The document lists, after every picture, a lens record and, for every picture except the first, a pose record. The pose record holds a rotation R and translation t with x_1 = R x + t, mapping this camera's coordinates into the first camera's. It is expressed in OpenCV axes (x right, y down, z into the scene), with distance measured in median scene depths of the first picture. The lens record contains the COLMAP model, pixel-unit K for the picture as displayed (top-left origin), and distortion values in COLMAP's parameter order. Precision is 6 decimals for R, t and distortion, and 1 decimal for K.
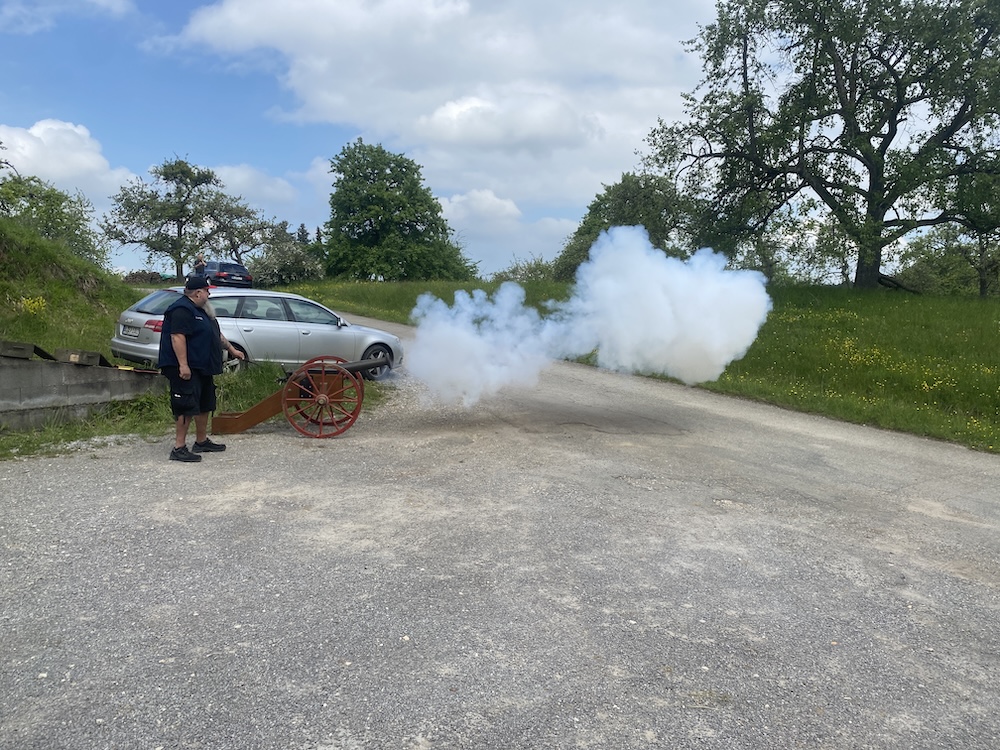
lens RADIAL K [[807.4, 0, 500.8], [0, 807.4, 376.3], [0, 0, 1]] dist [0.028741, -0.000855]
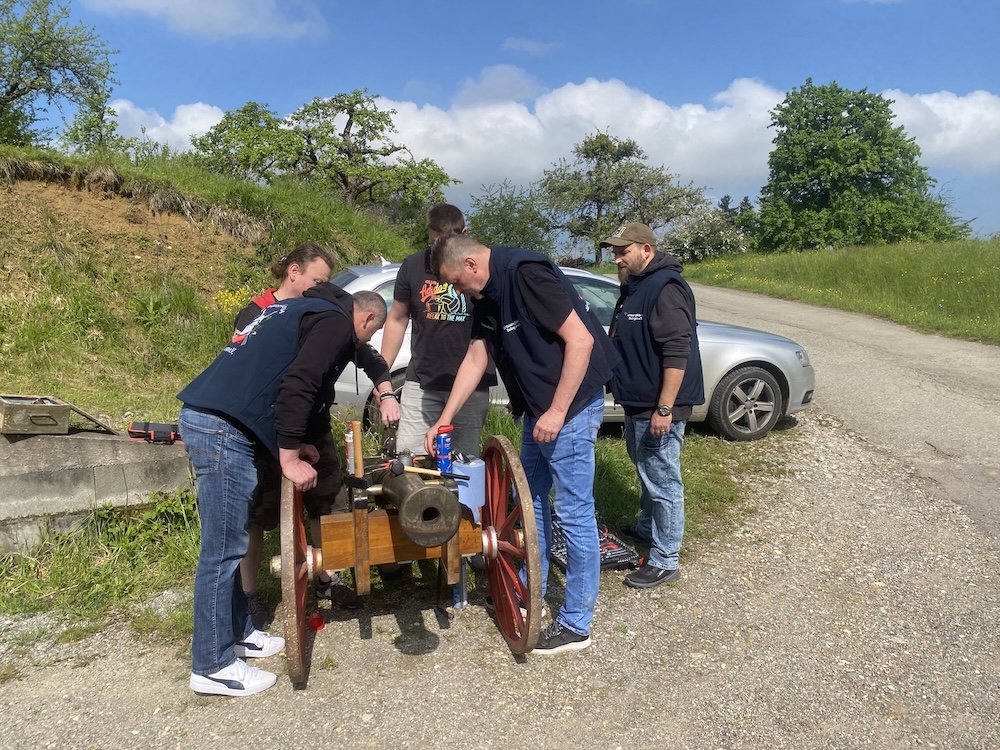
lens RADIAL K [[807.4, 0, 495.2], [0, 807.4, 382.4], [0, 0, 1]] dist [0.028741, -0.000855]
pose [[0.853582, 0.026855, -0.520266, -0.009062], [-0.011708, 0.999407, 0.032378, -0.011157], [0.520827, -0.021546, 0.853390, 0.137168]]
